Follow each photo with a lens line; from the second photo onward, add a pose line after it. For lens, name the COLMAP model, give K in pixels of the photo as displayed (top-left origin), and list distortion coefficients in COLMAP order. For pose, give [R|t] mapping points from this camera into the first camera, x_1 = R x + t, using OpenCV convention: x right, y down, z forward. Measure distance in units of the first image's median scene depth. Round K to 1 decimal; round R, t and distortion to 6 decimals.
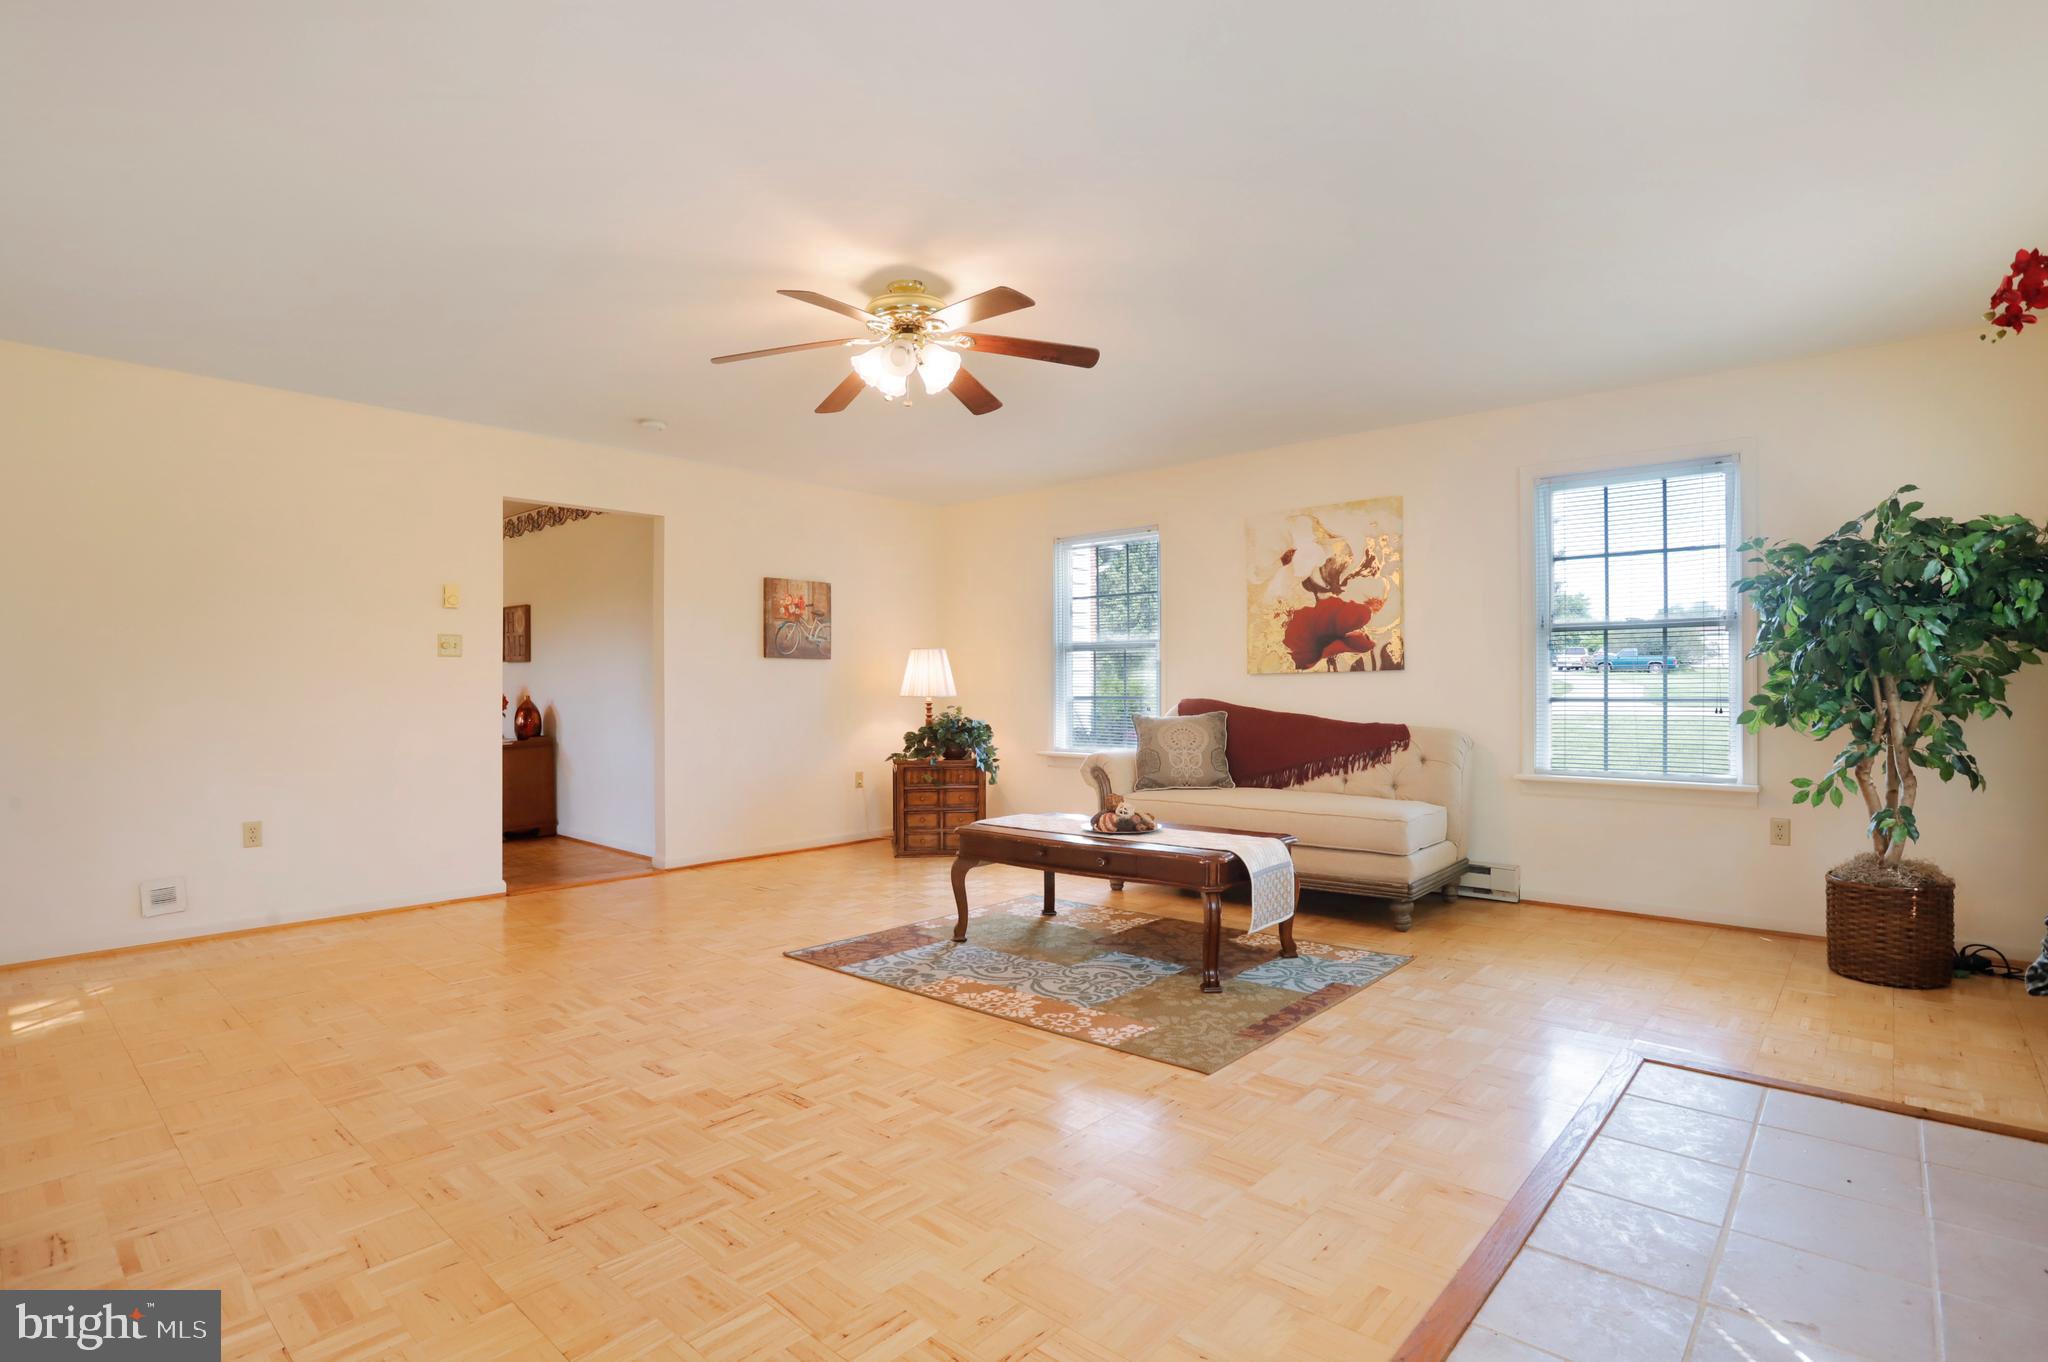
lens RADIAL K [[1013.0, 0, 1023.3], [0, 1013.0, 683.4], [0, 0, 1]] dist [-0.055448, 0.010328]
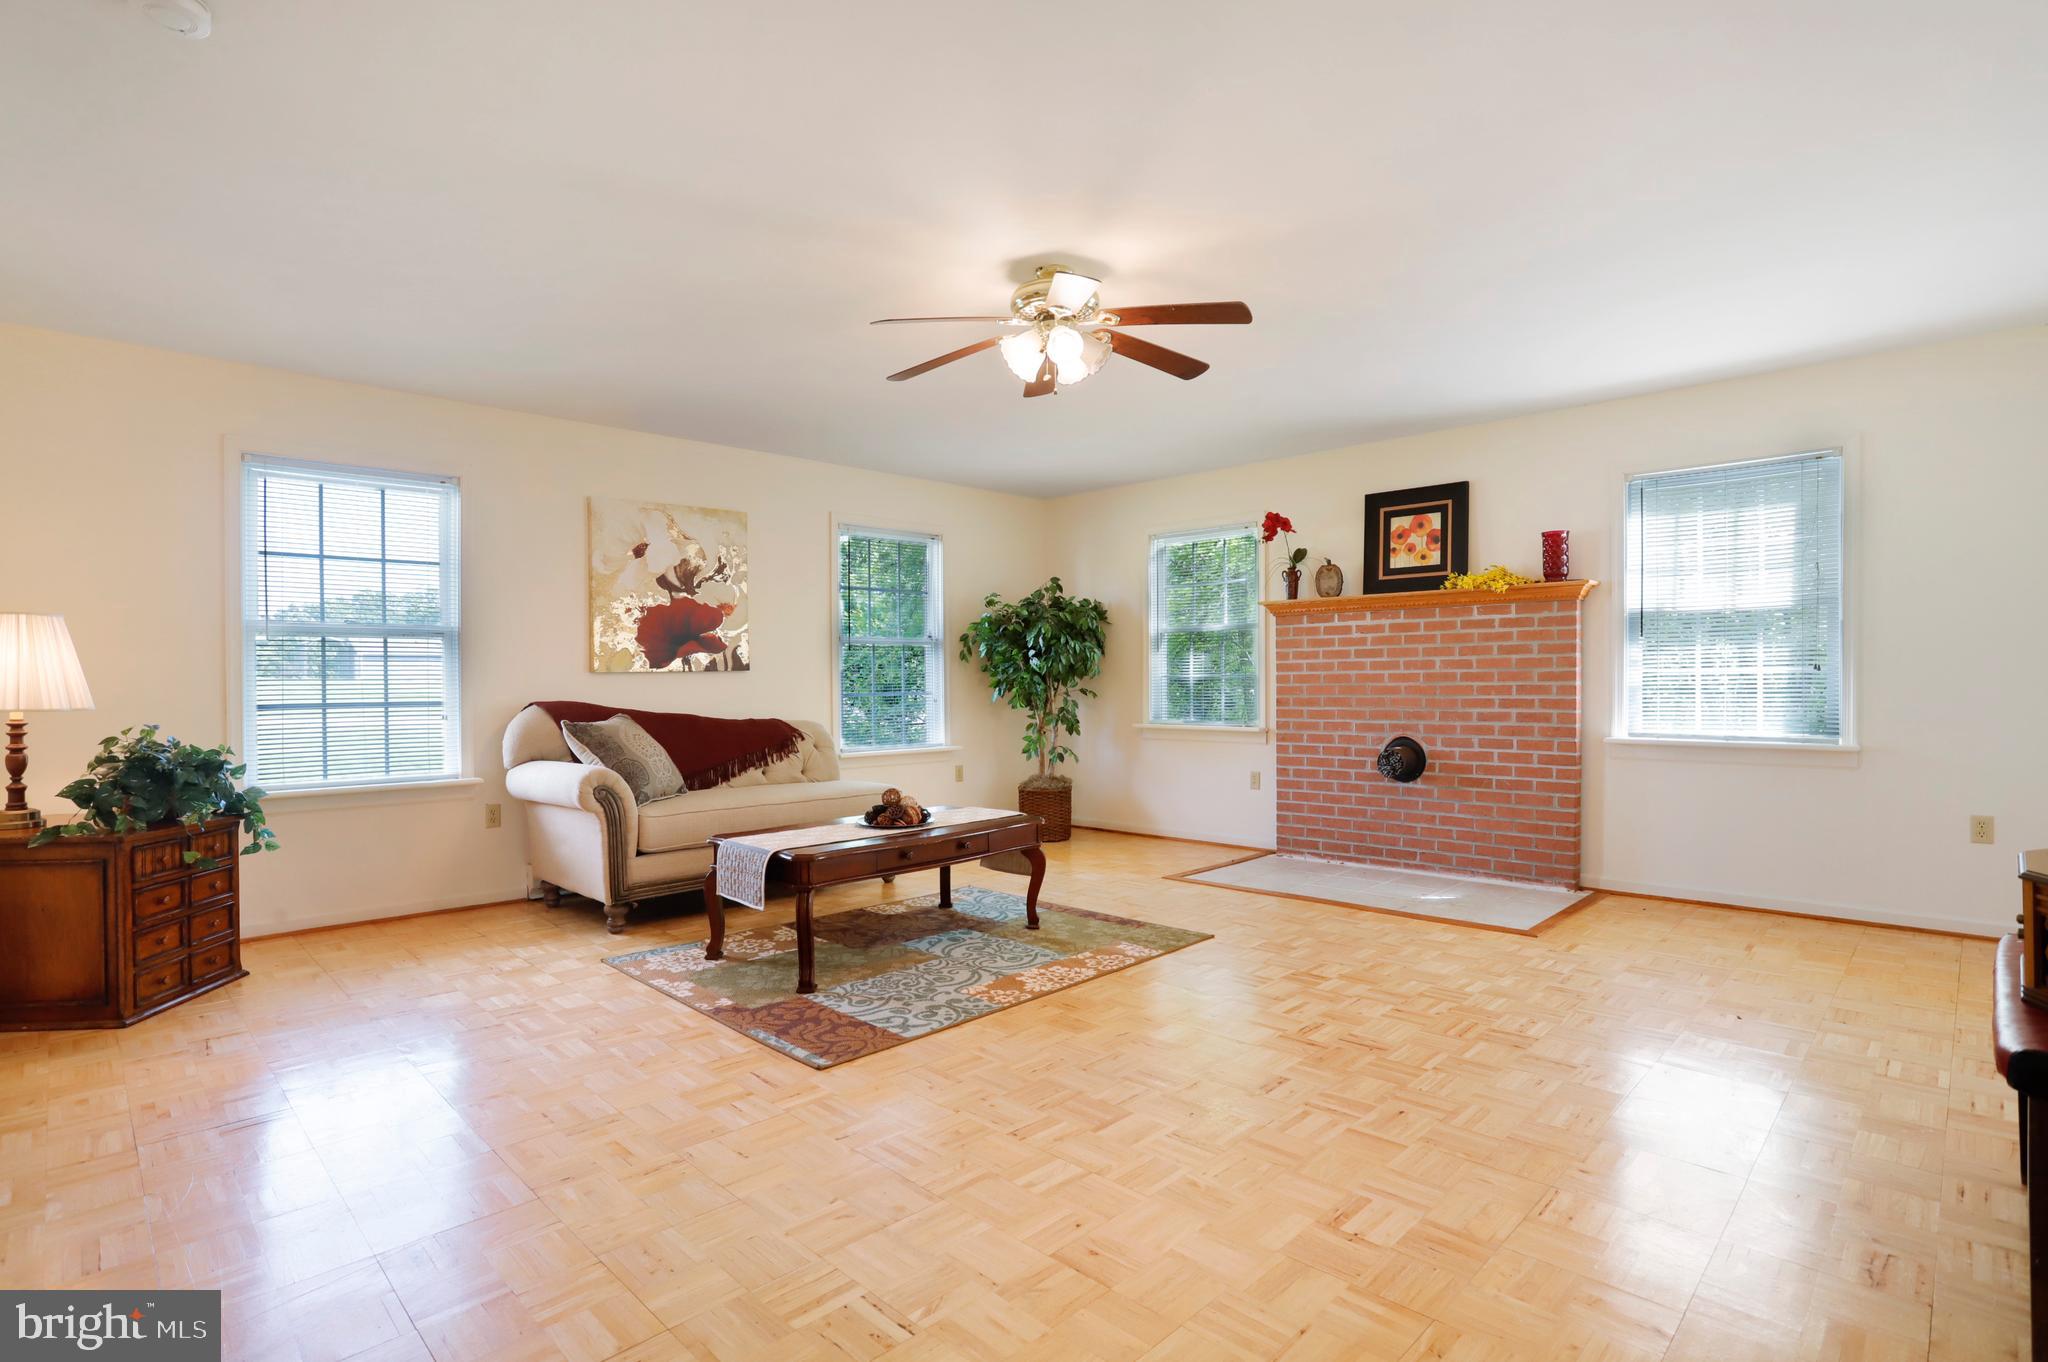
lens RADIAL K [[1013.0, 0, 1022.0], [0, 1013.0, 683.5], [0, 0, 1]] dist [-0.055448, 0.010328]
pose [[0.057400, 0.001477, 0.998350, -0.705422], [0.006076, 0.999980, -0.001829, 0.004603], [-0.998333, 0.006171, 0.057390, 0.627595]]
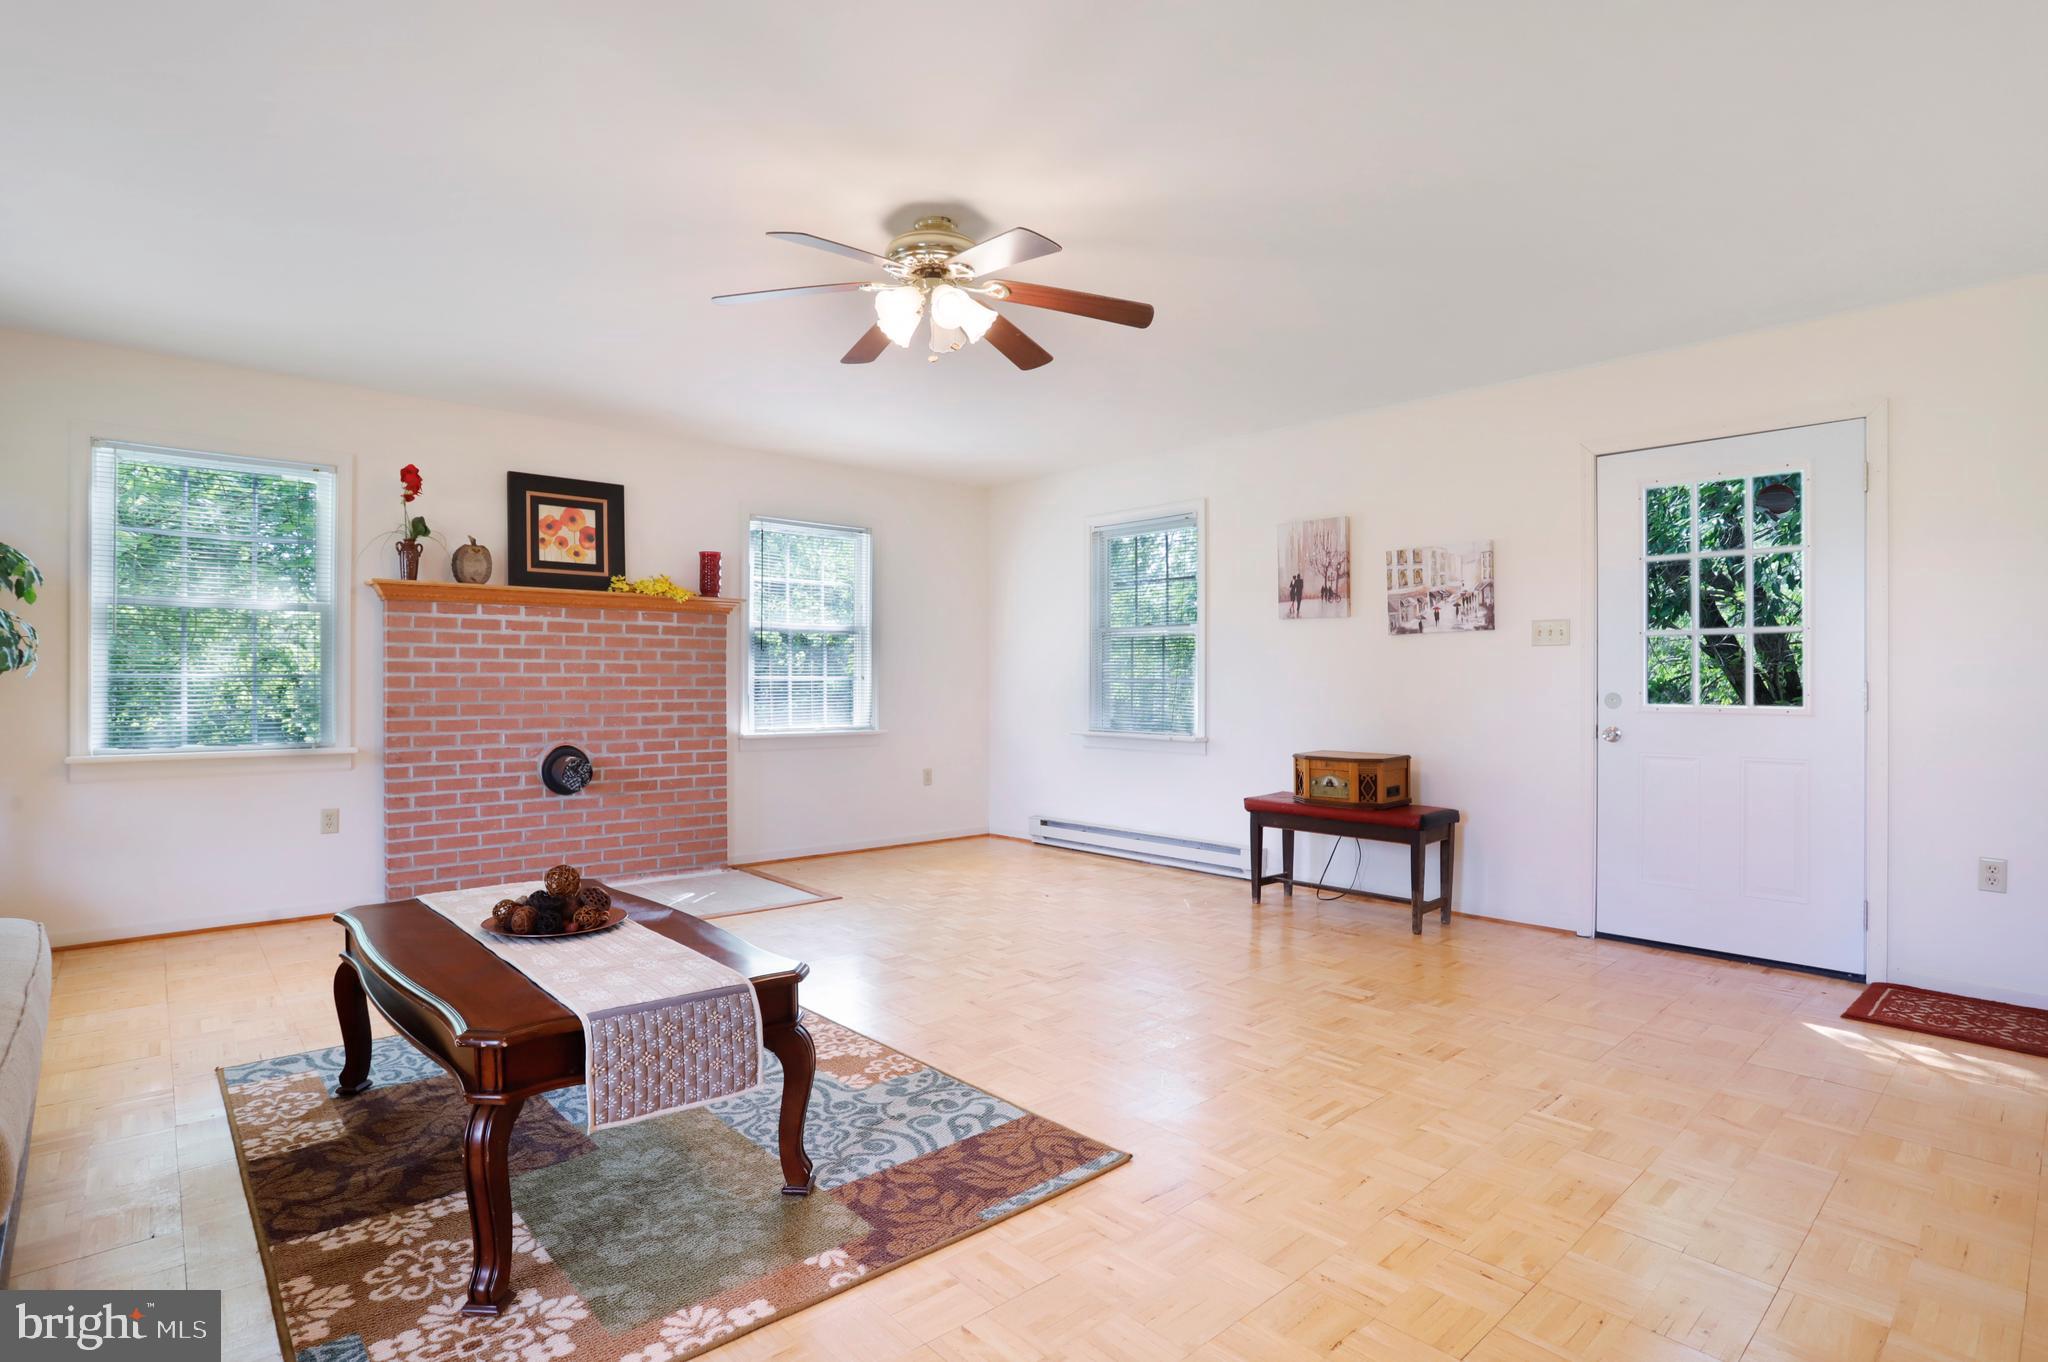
lens RADIAL K [[1013.0, 0, 1033.3], [0, 1013.0, 674.7], [0, 0, 1]] dist [-0.055448, 0.010328]
pose [[-0.994911, 0.004674, 0.100650, -0.185417], [0.003634, 0.999938, -0.010514, 0.004168], [-0.100693, -0.010095, -0.994866, 1.197612]]
